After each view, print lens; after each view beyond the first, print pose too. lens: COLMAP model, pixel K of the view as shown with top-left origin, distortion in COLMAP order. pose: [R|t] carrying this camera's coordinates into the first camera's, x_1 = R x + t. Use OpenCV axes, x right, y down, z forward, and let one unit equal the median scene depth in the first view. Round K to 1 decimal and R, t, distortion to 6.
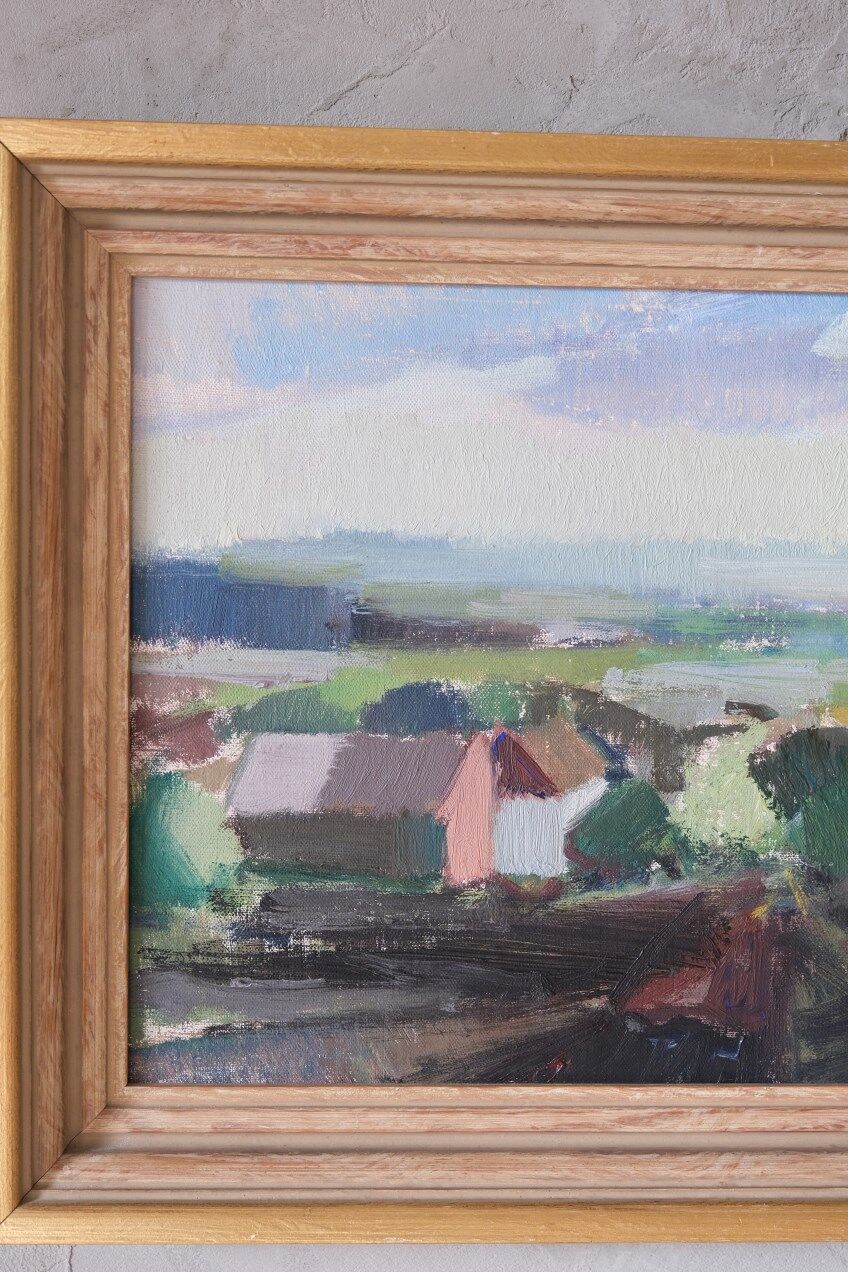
lens RADIAL K [[1926.0, 0, 431.0], [0, 1926.0, 658.0], [0, 0, 1]] dist [-0.020038, 0.000000]
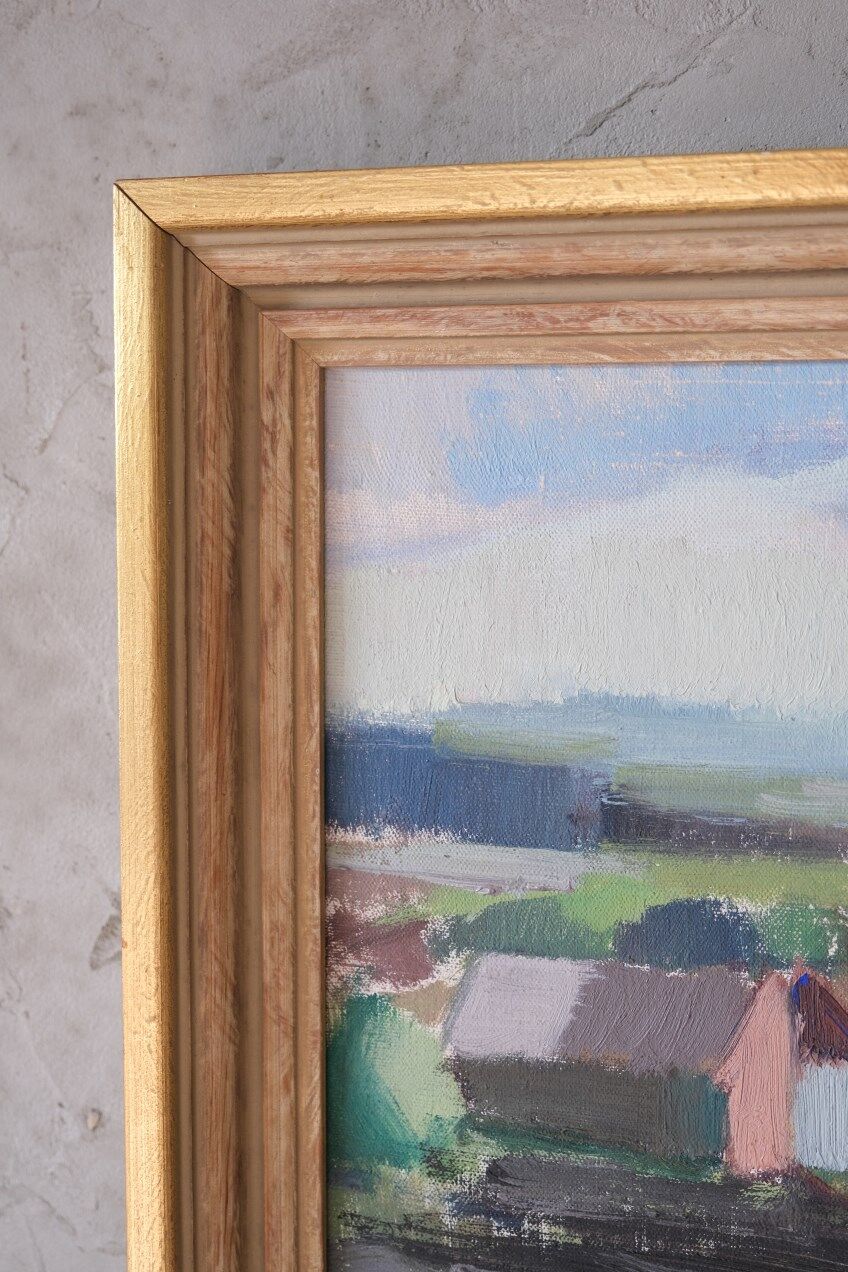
lens RADIAL K [[1926.0, 0, 459.4], [0, 1926.0, 640.9], [0, 0, 1]] dist [-0.020038, 0.000000]
pose [[0.936564, 0.016345, -0.350116, 0.167648], [-0.020205, 0.999769, -0.007375, -0.079194], [0.349914, 0.013981, 0.936677, 0.275555]]
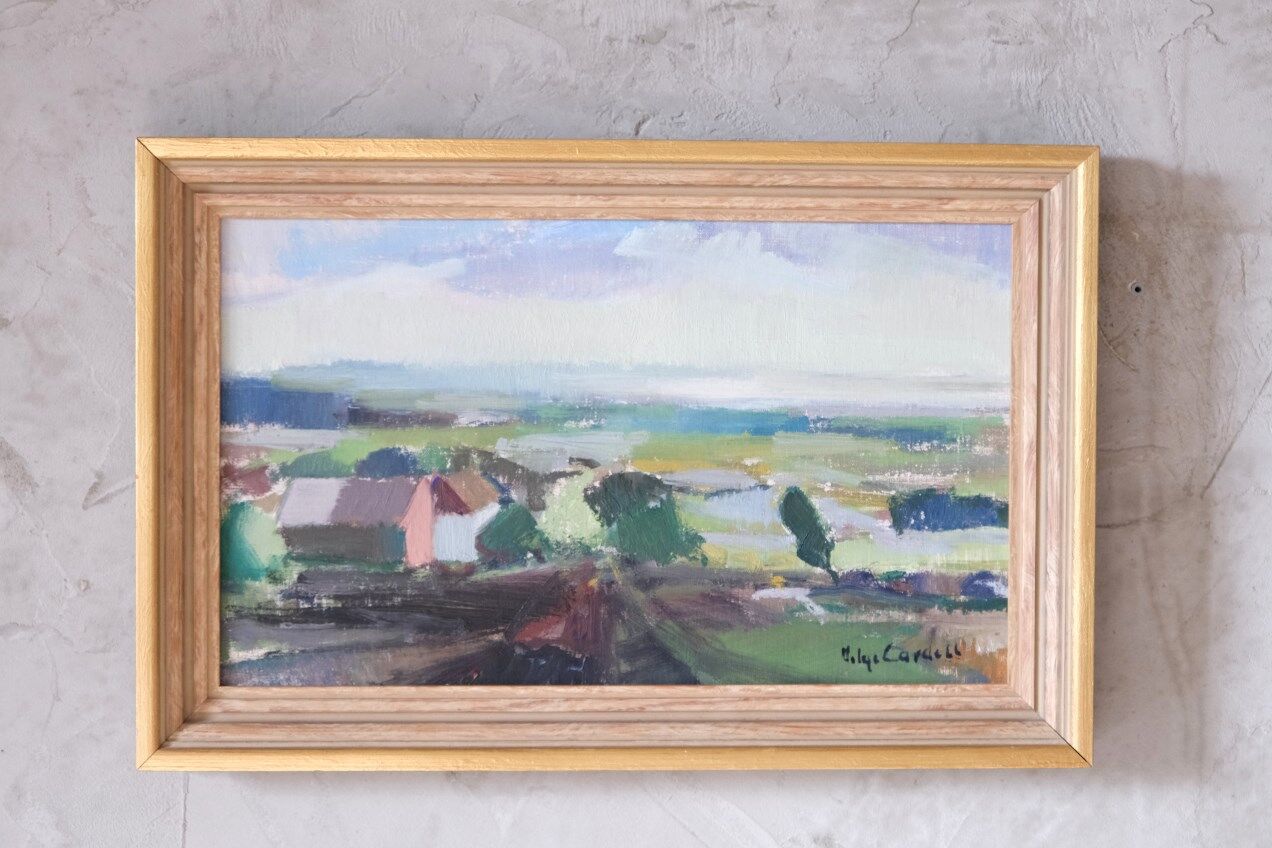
lens RADIAL K [[2882.1, 0, 635.8], [0, 2882.1, 389.8], [0, 0, 1]] dist [-0.066802, 0.000000]
pose [[0.999907, -0.013590, -0.000654, 0.217469], [0.013533, 0.998363, -0.055563, 0.106984], [0.001408, 0.055549, 0.998455, -1.571242]]
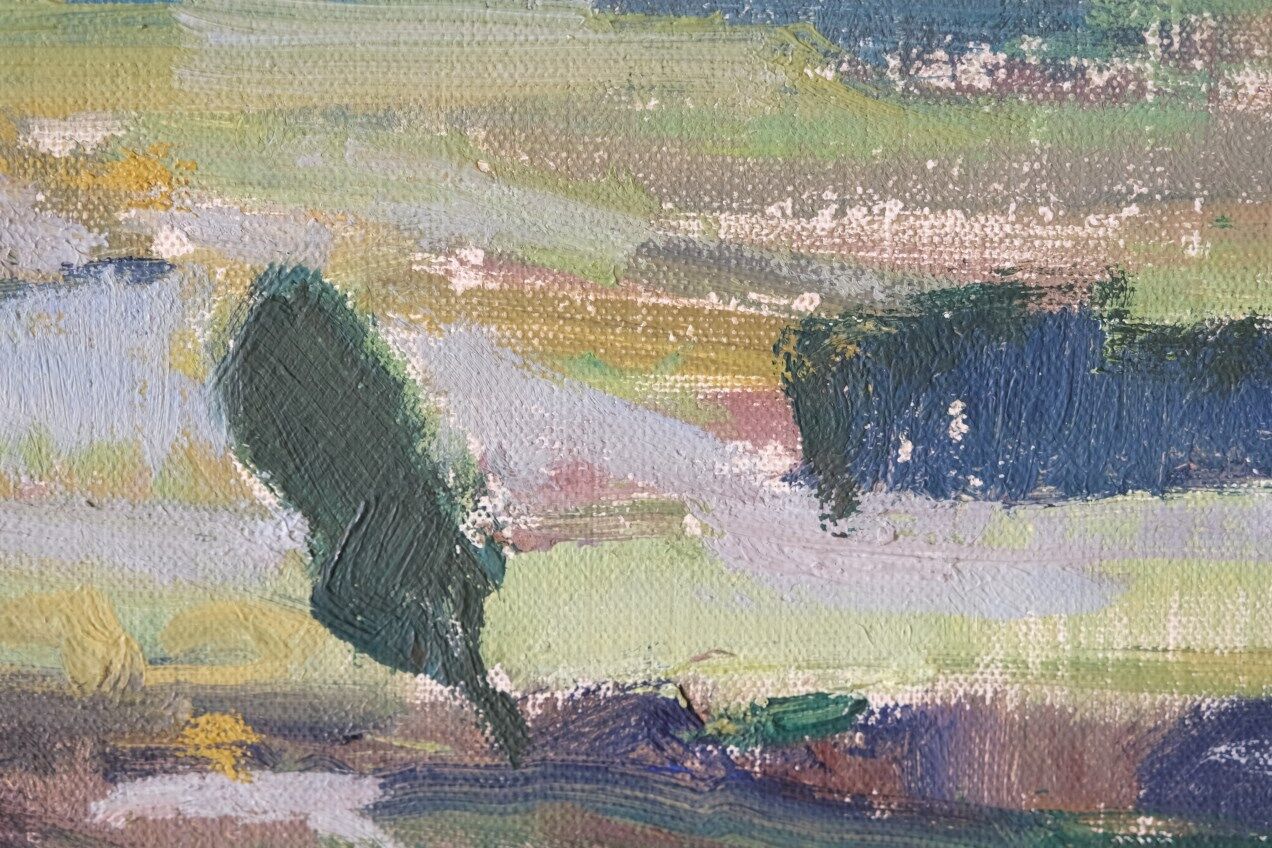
lens RADIAL K [[3195.8, 0, 633.1], [0, 3195.8, 426.7], [0, 0, 1]] dist [-0.156831, 0.000000]
pose [[0.999275, 0.001142, -0.038047, 0.437808], [0.002273, 0.995974, 0.089608, 0.029599], [0.037996, -0.089630, 0.995250, 0.473347]]
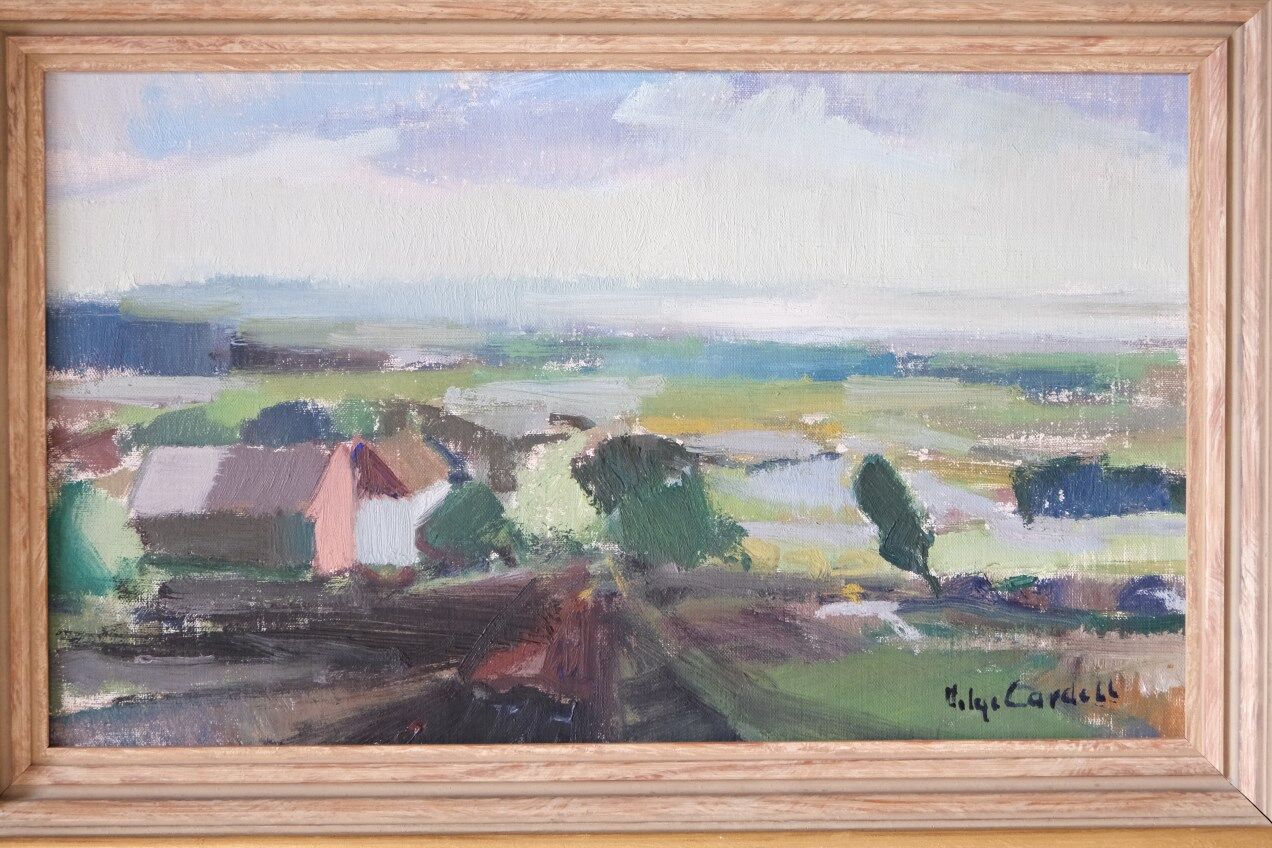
lens RADIAL K [[4517.2, 0, 622.6], [0, 4517.2, 417.5], [0, 0, 1]] dist [-0.035799, 0.000000]
pose [[0.999790, -0.019437, -0.006518, 0.218477], [0.019185, 0.999141, -0.036719, 0.128919], [0.007226, 0.036586, 0.999304, -1.790907]]
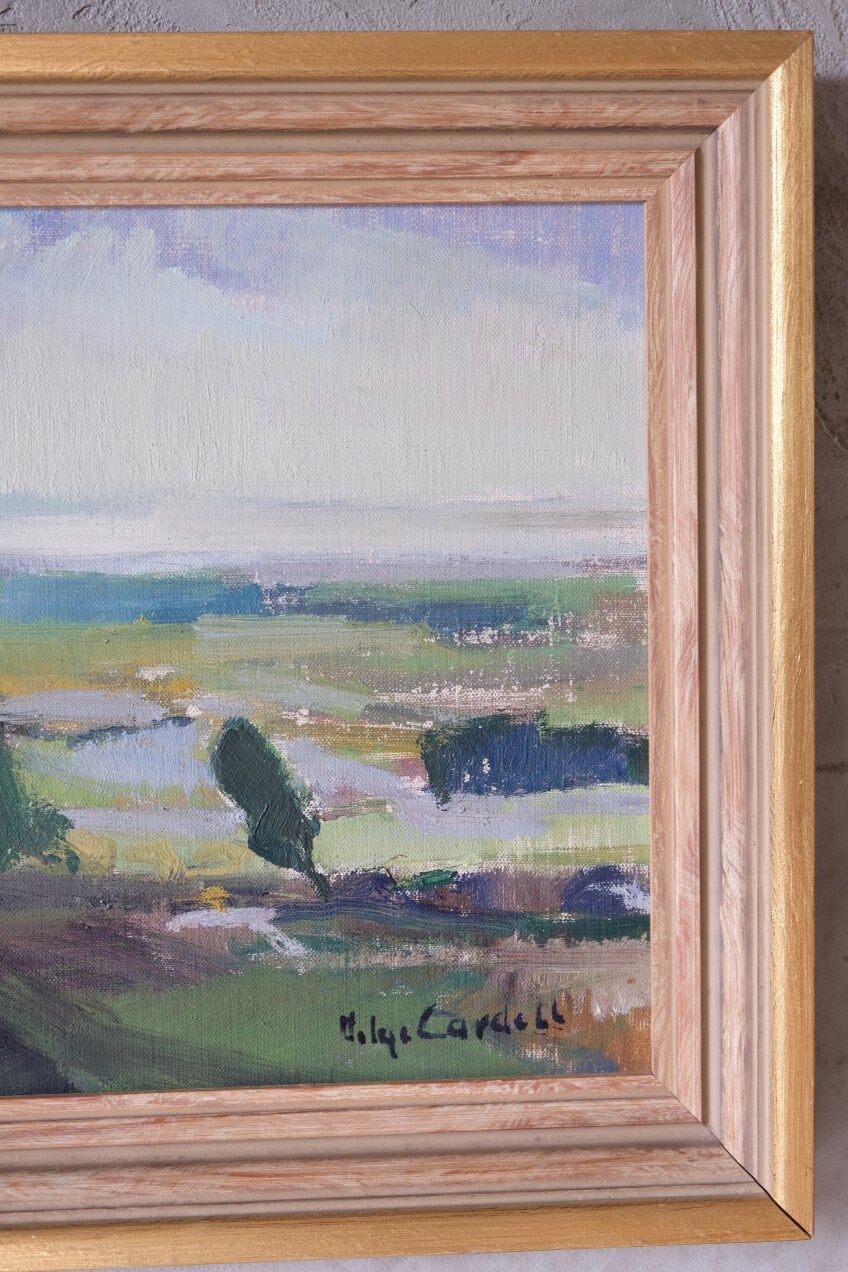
lens RADIAL K [[2110.5, 0, 447.9], [0, 2110.5, 666.9], [0, 0, 1]] dist [-0.000776, 0.000000]
pose [[0.999276, -0.037732, -0.004937, 0.462392], [0.037843, 0.998976, 0.024797, 0.006208], [0.003996, -0.024966, 0.999680, 0.028563]]
